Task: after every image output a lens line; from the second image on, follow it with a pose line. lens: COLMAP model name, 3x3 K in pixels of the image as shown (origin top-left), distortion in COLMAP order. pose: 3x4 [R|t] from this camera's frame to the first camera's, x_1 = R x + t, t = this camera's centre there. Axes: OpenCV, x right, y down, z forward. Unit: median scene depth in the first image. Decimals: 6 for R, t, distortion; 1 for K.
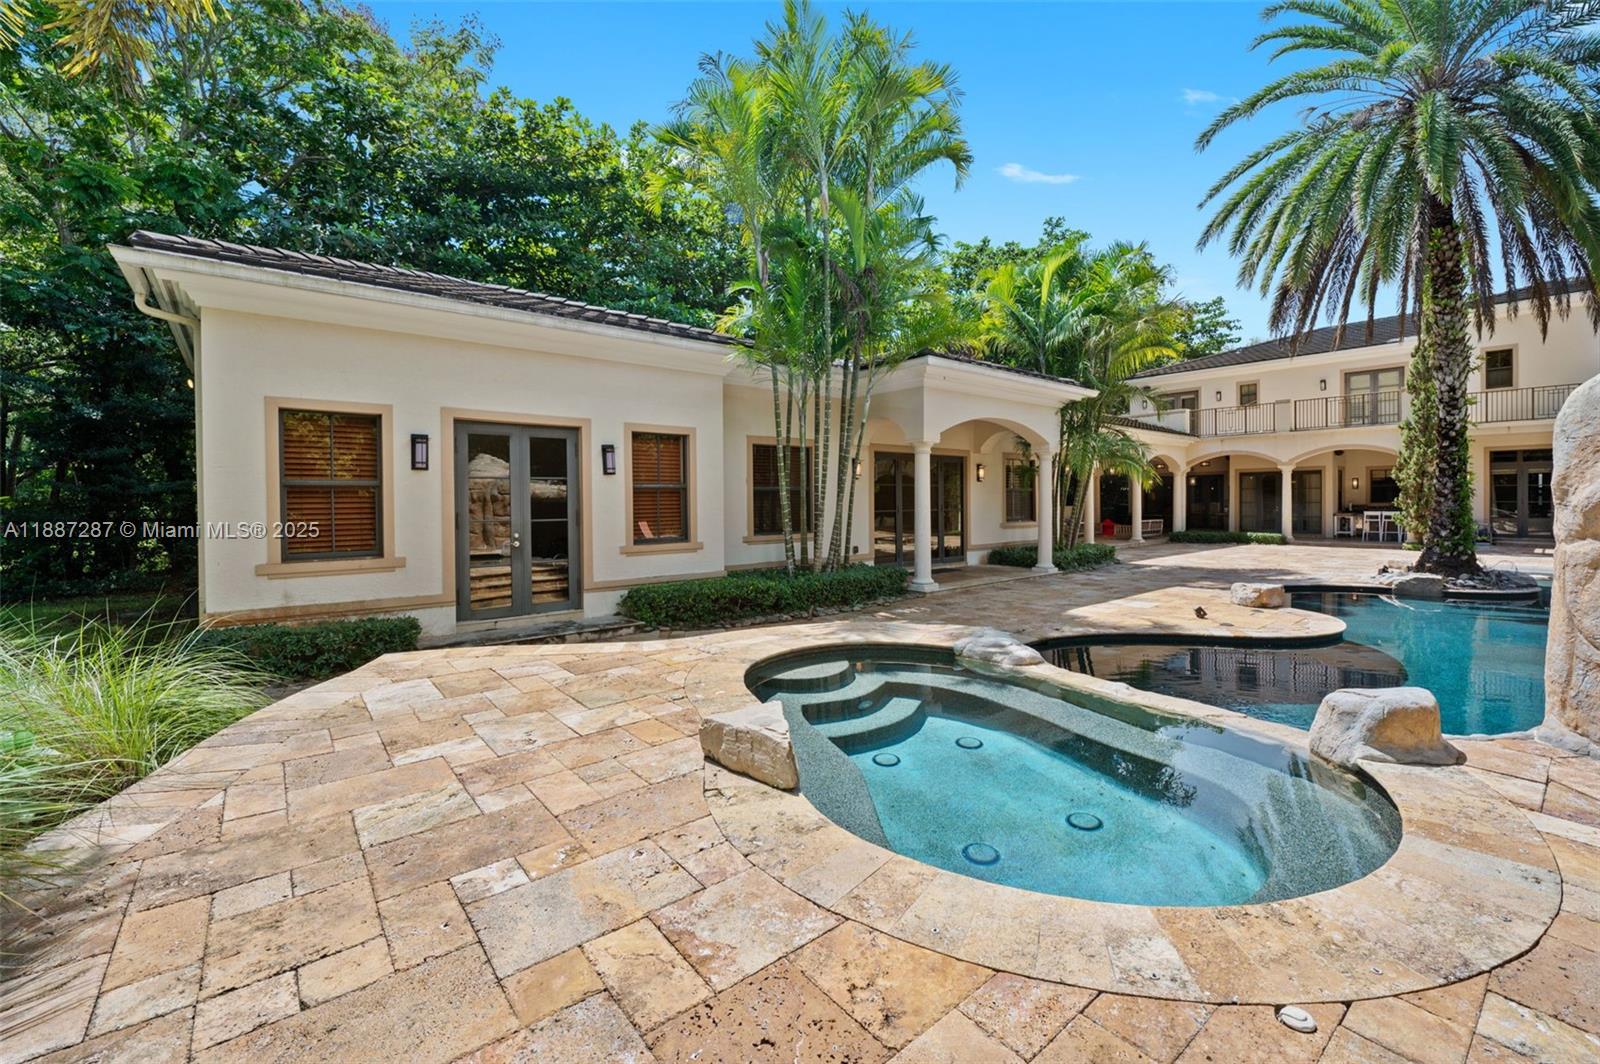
lens RADIAL K [[664.4, 0, 829.7], [0, 664.4, 513.4], [0, 0, 1]] dist [-0.016022, 0.000156]
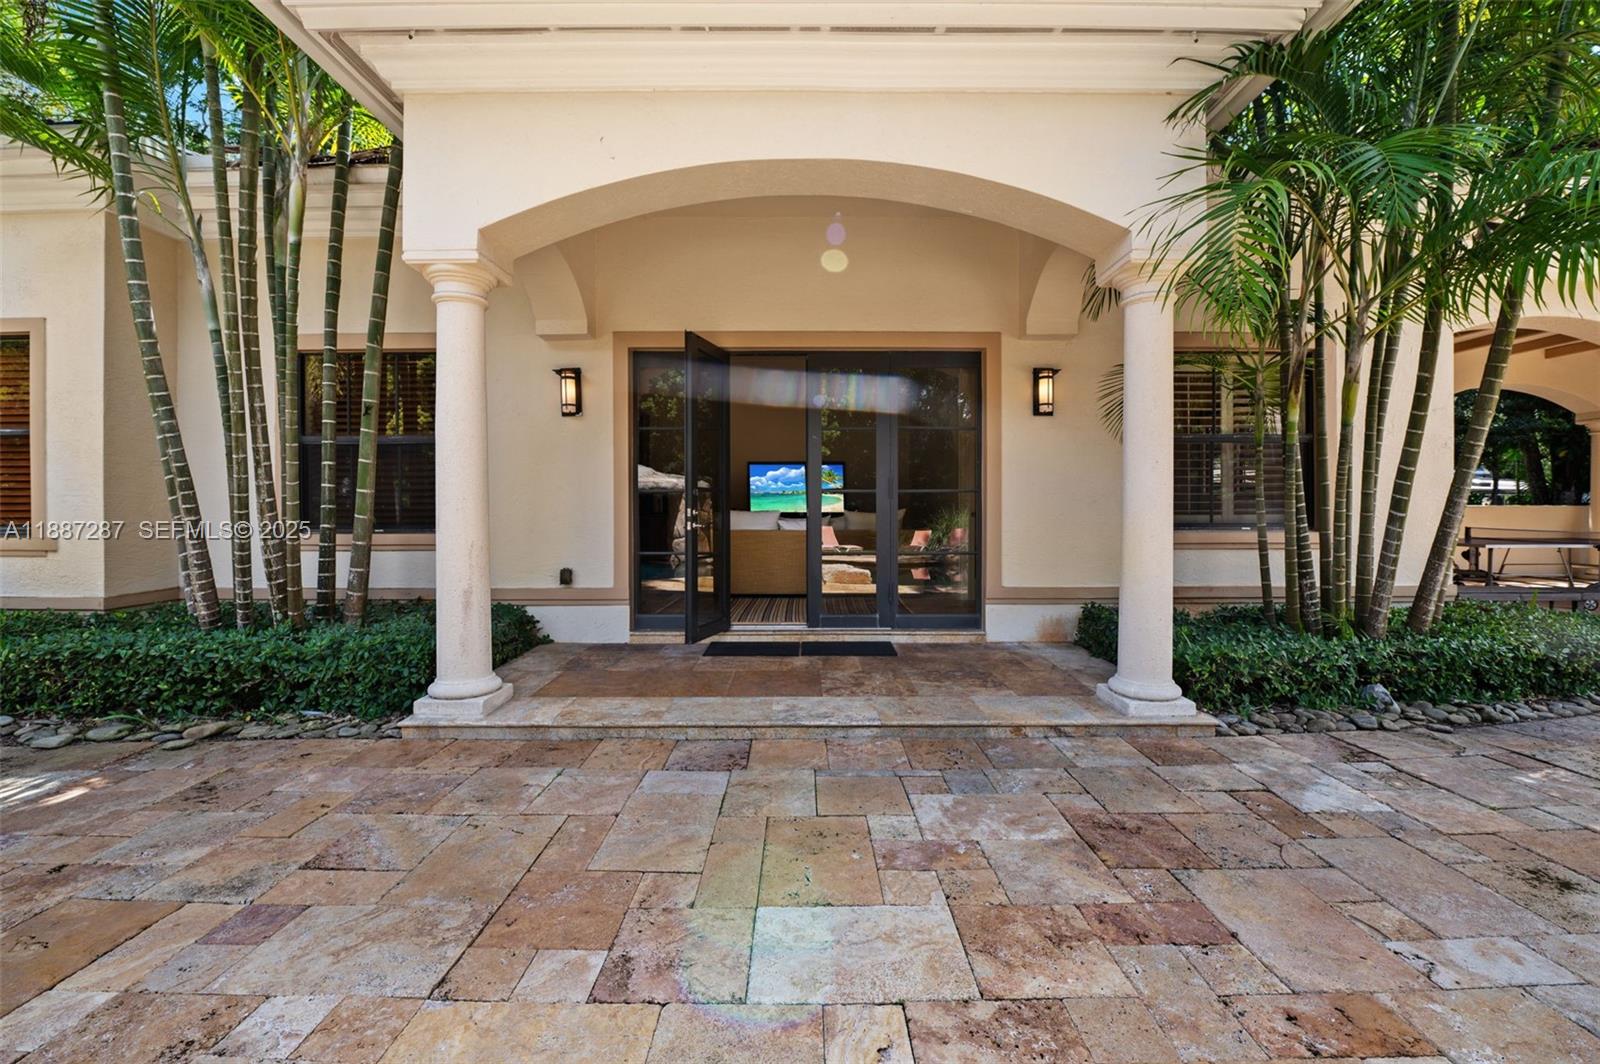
lens RADIAL K [[635.5, 0, 807.8], [0, 635.5, 522.8], [0, 0, 1]] dist [-0.017077, -0.000412]
pose [[0.740462, 0.004003, -0.672087, 0.386173], [-0.015505, 0.999818, -0.011128, 0.017527], [0.671920, 0.018660, 0.740389, 0.700512]]
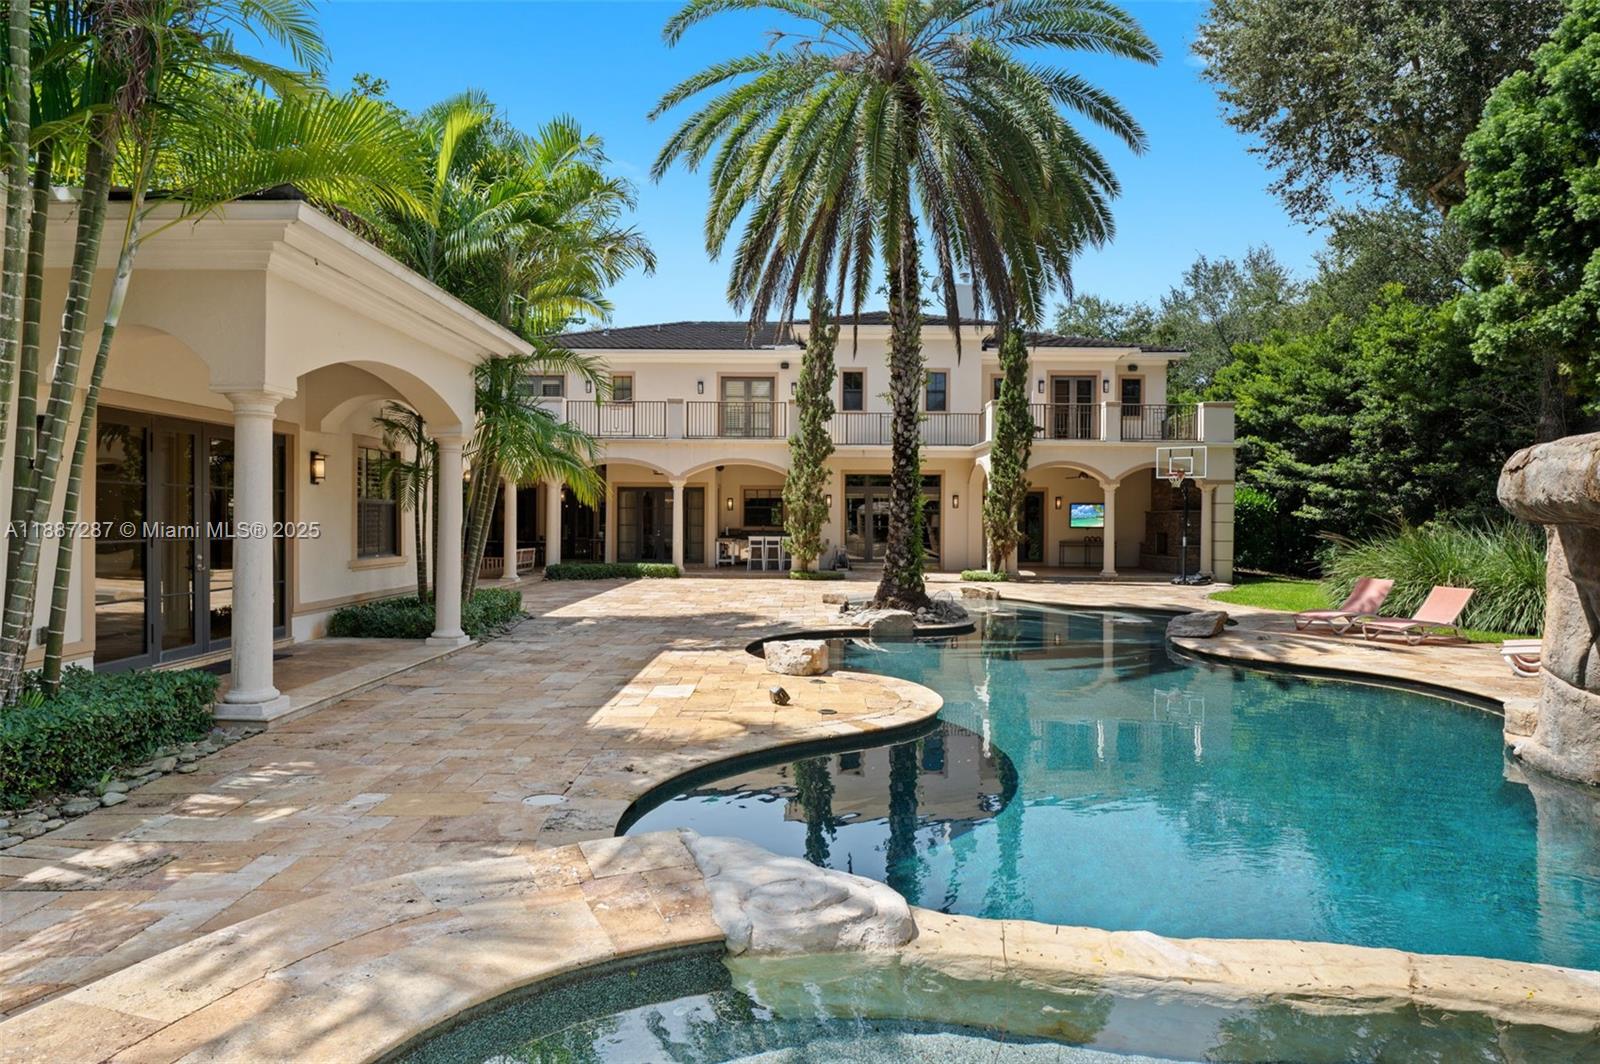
lens RADIAL K [[907.8, 0, 811.3], [0, 907.8, 523.3], [0, 0, 1]] dist [-0.004407, -0.000657]
pose [[0.666385, 0.008468, 0.745560, -0.055400], [0.002851, 0.999899, -0.013905, -0.005434], [-0.745602, 0.011392, 0.666294, 0.229044]]
